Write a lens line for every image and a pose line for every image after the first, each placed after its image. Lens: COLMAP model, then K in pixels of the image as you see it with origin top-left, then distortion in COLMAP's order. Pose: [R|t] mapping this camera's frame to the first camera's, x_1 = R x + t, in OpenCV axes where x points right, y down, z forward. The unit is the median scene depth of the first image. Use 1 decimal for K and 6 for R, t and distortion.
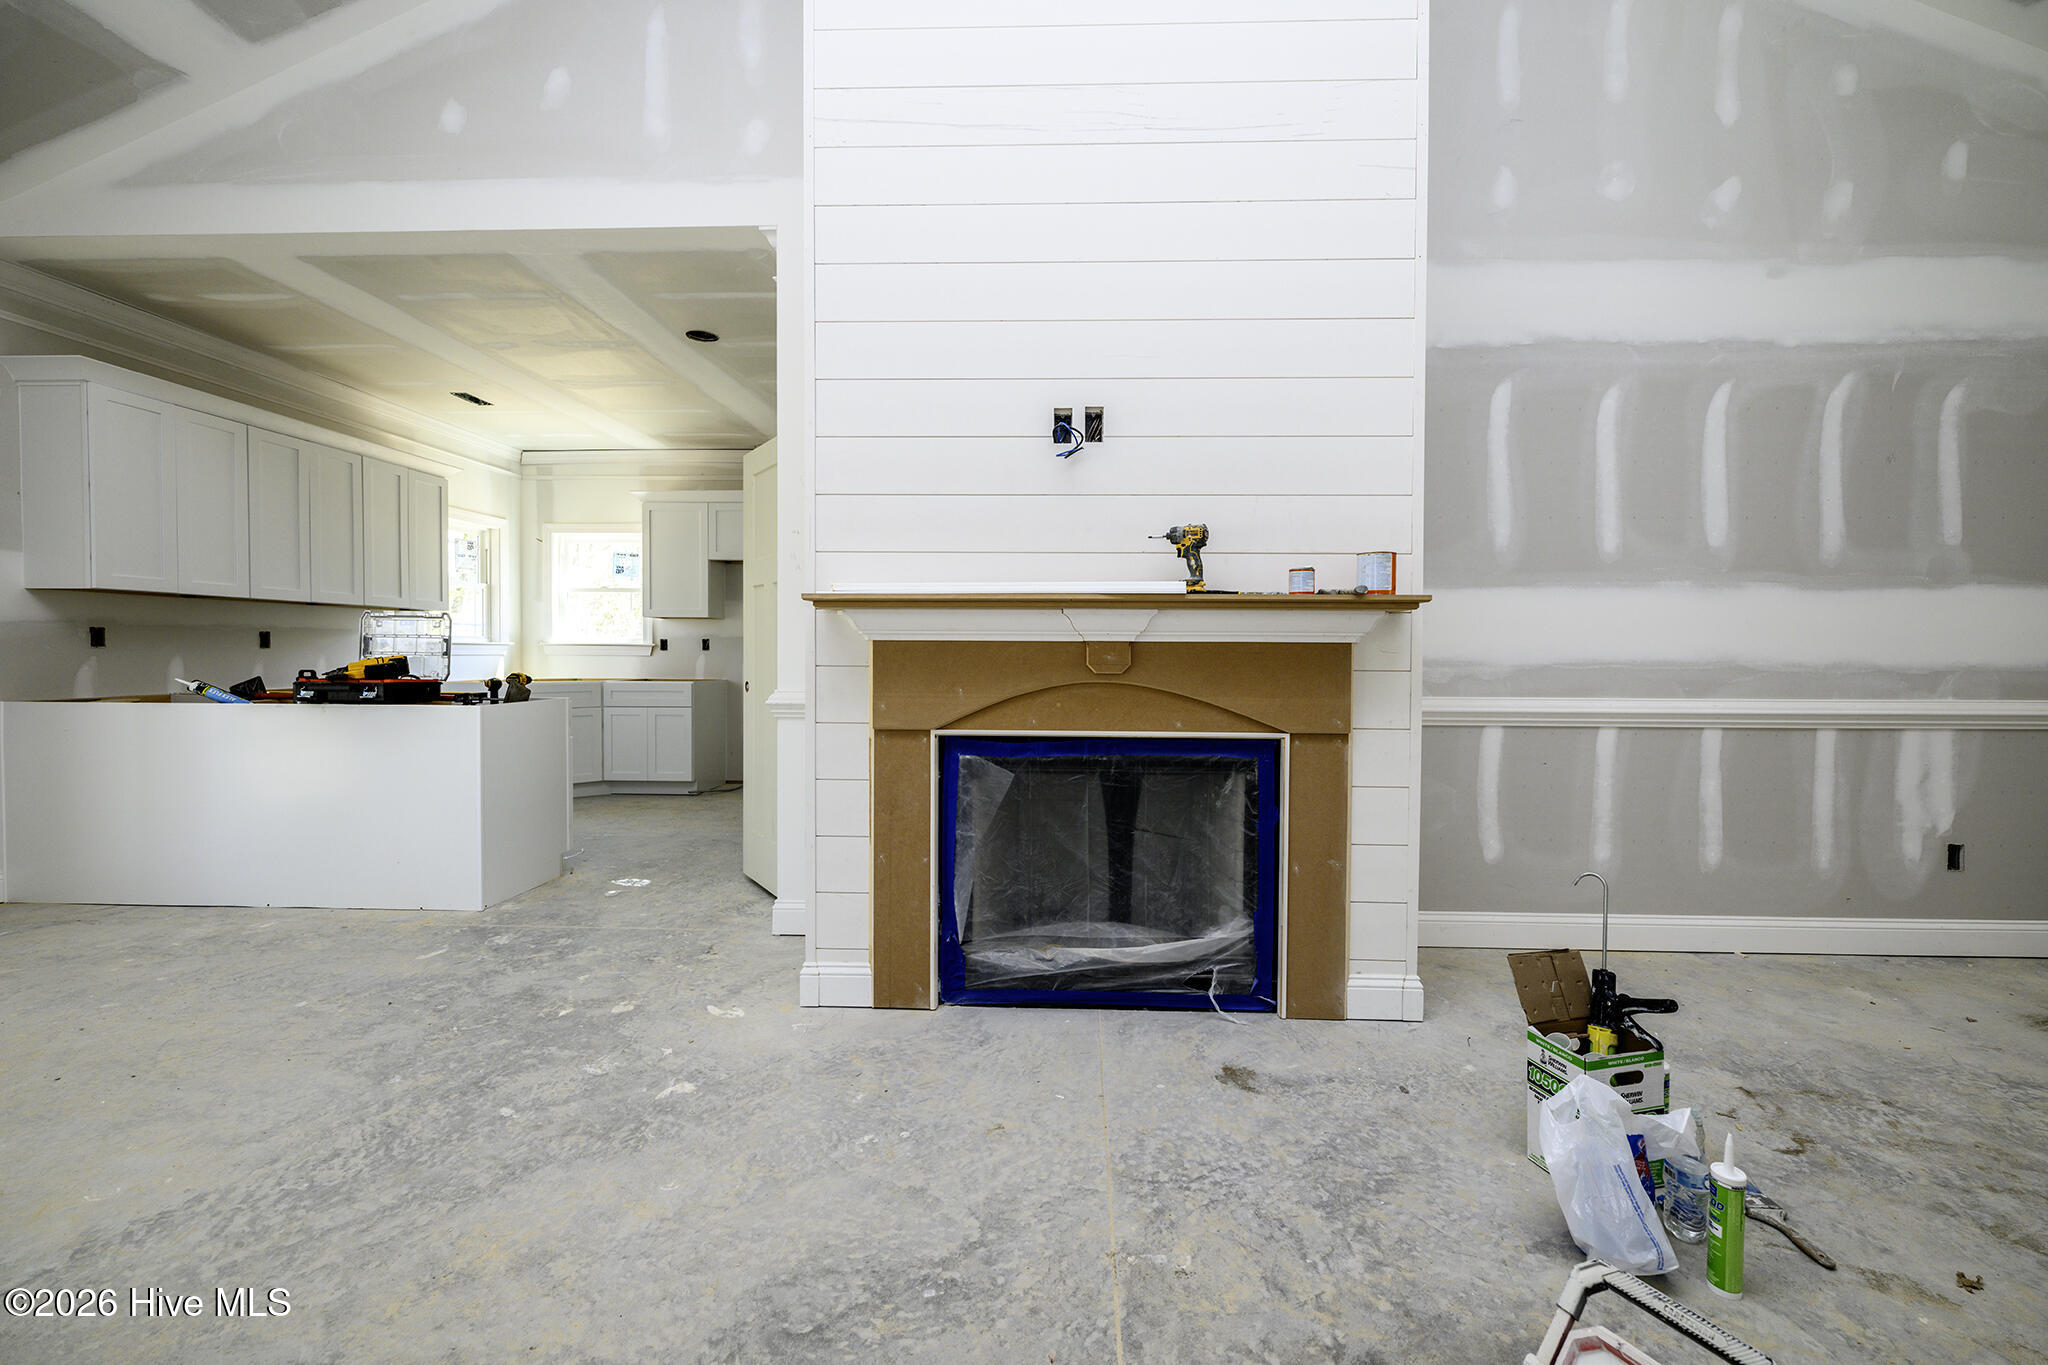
lens RADIAL K [[819.2, 0, 1041.1], [0, 819.2, 673.9], [0, 0, 1]] dist [0.001305, 0.000079]
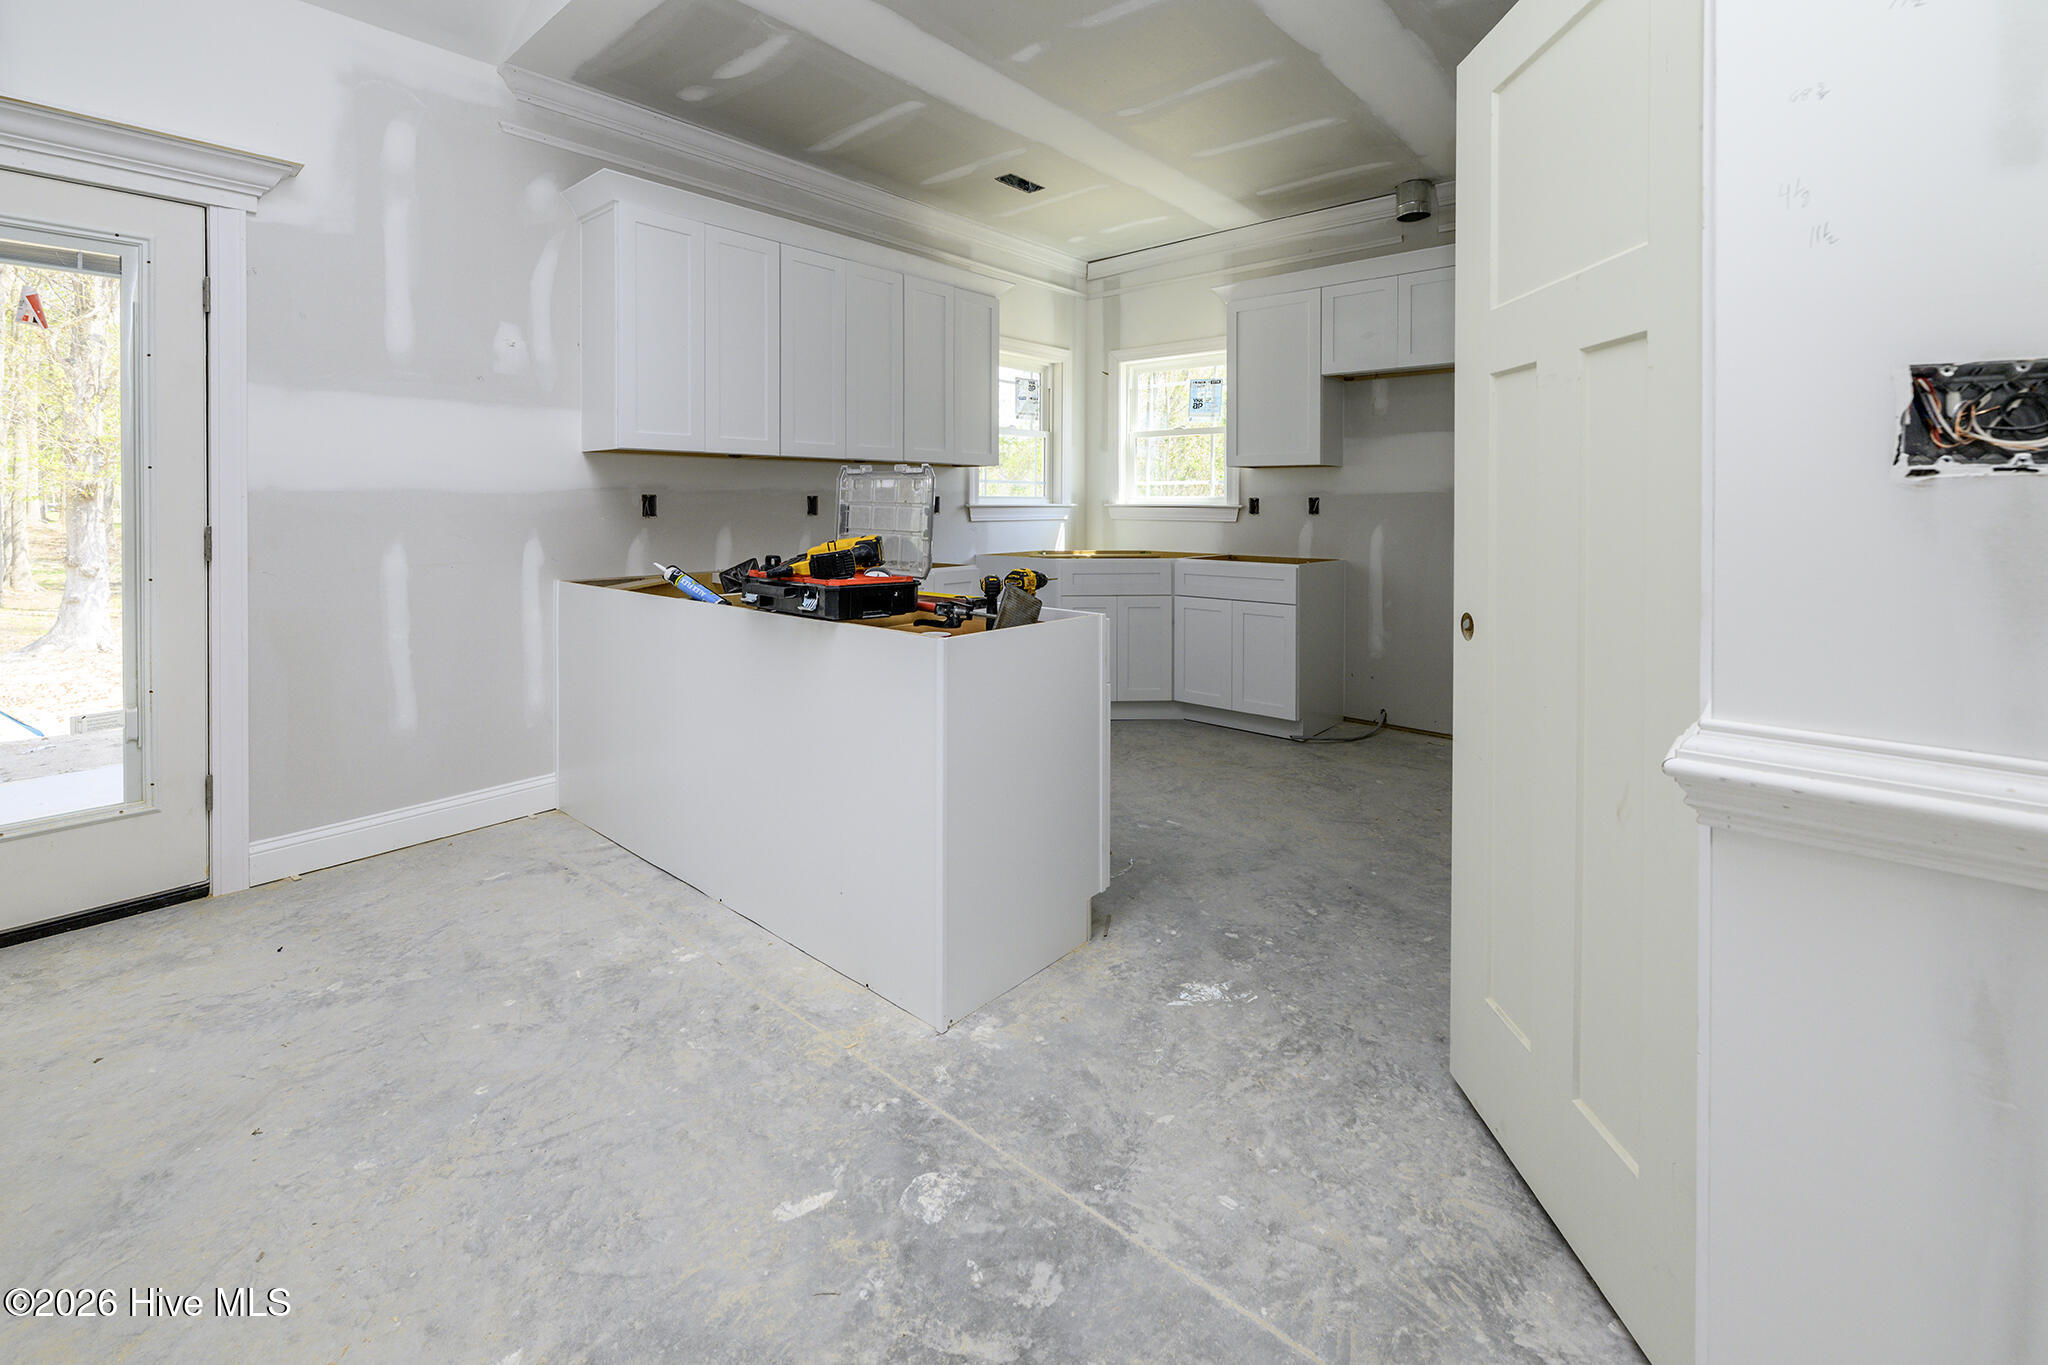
lens RADIAL K [[880.3, 0, 1020.0], [0, 880.3, 503.4], [0, 0, 1]] dist [0.000202, 0.000043]
pose [[0.778157, -0.003135, -0.628062, -0.264349], [-0.014035, 0.999651, -0.022378, -0.033078], [0.627913, 0.026229, 0.777841, 0.533809]]
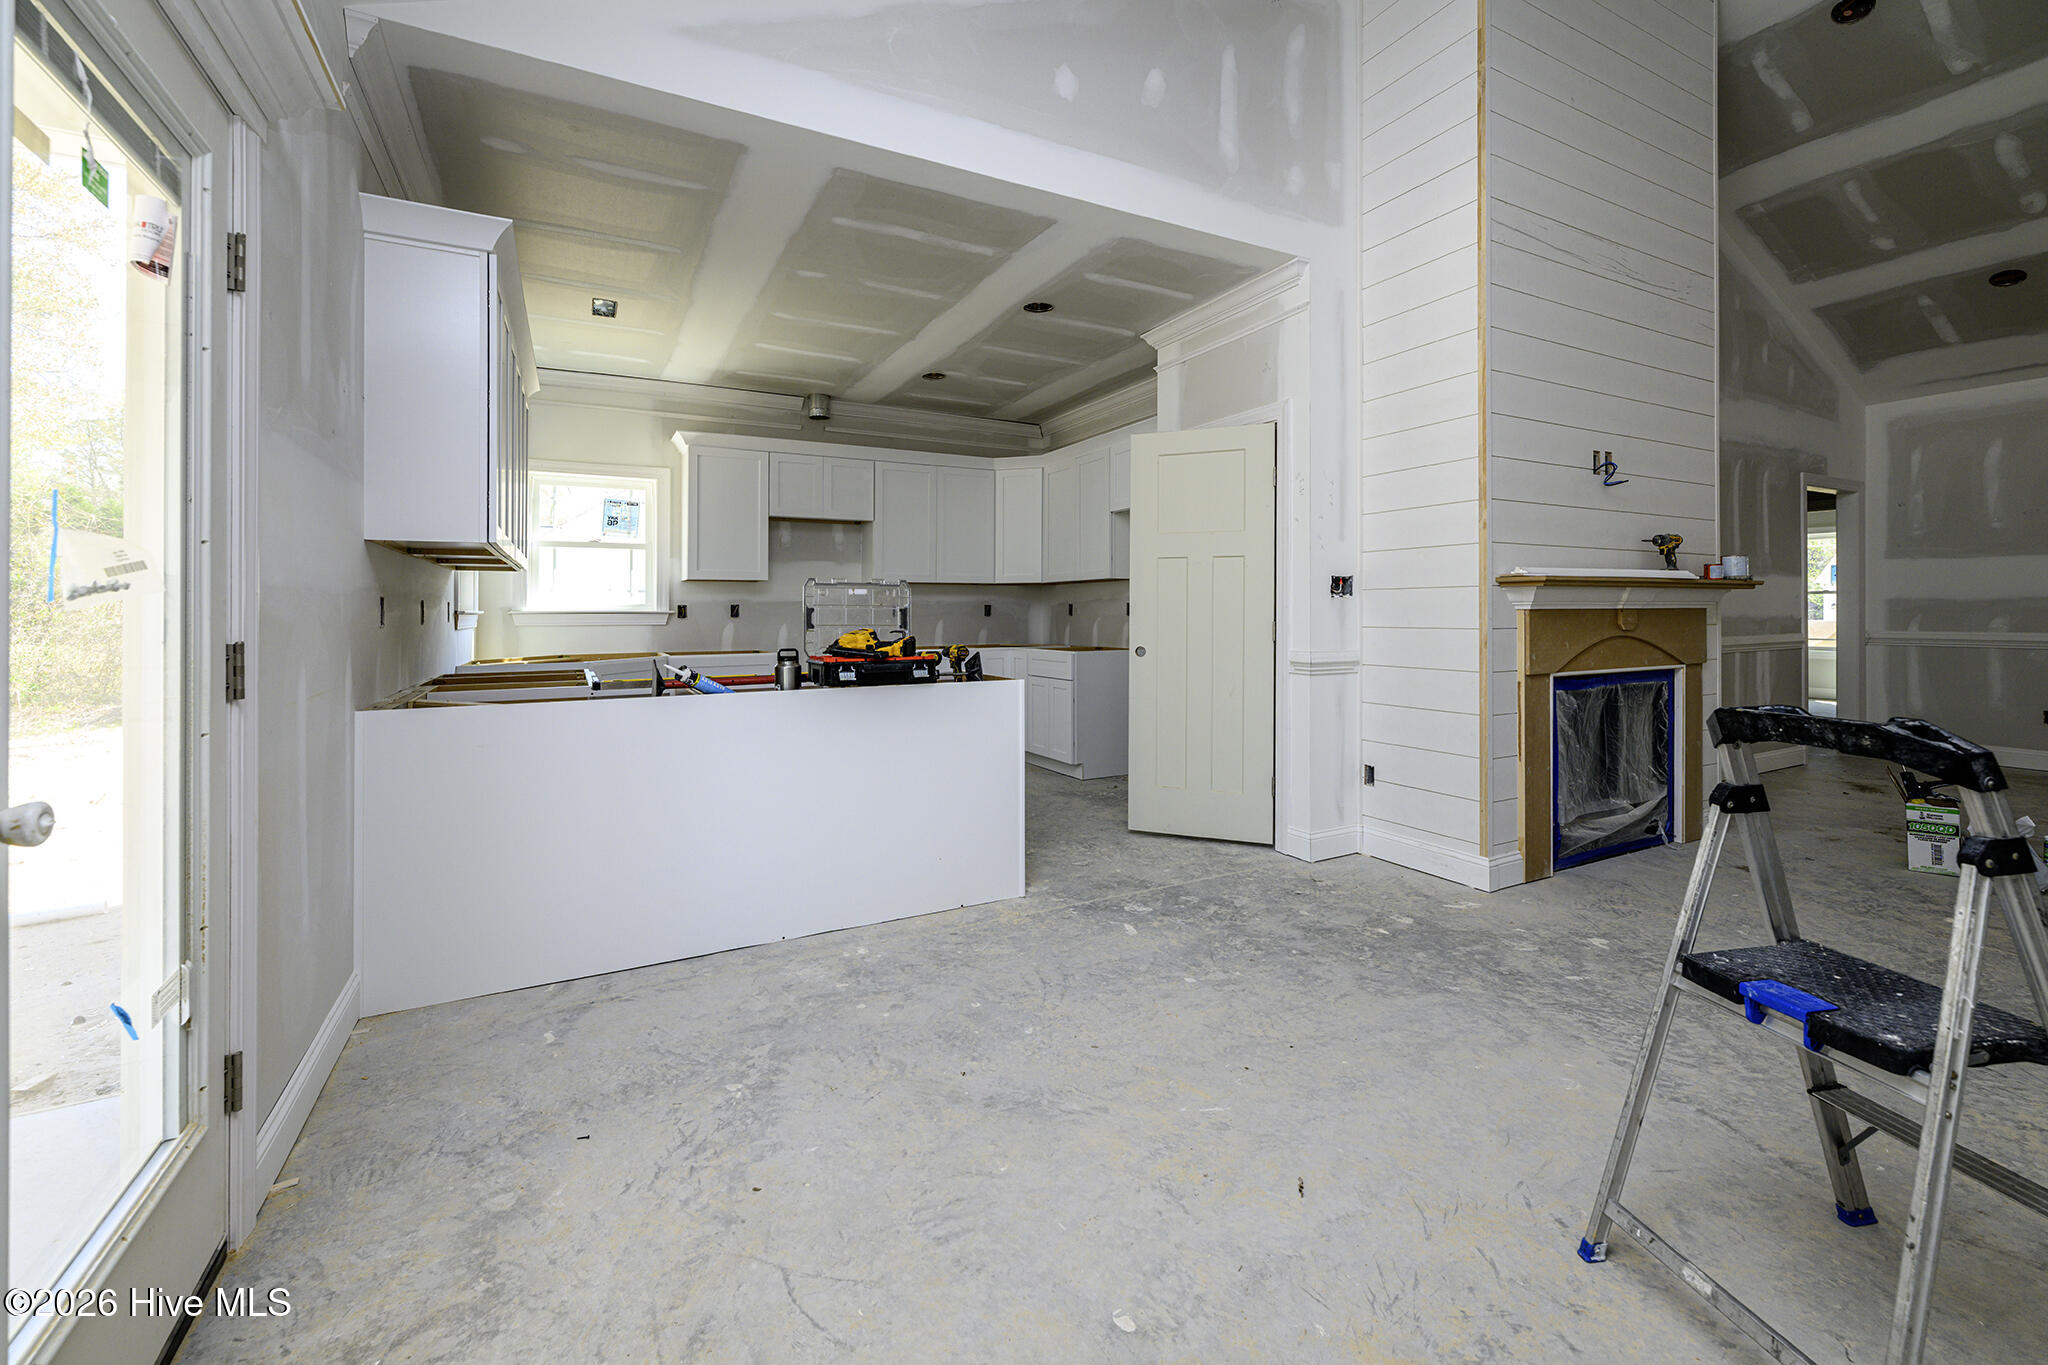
lens RADIAL K [[834.4, 0, 1015.0], [0, 834.4, 612.4], [0, 0, 1]] dist [0.000848, -0.000009]
pose [[0.867442, -0.011819, 0.497397, -1.064499], [0.023886, 0.999554, -0.017905, -0.020214], [-0.496964, 0.027412, 0.867338, 0.144955]]
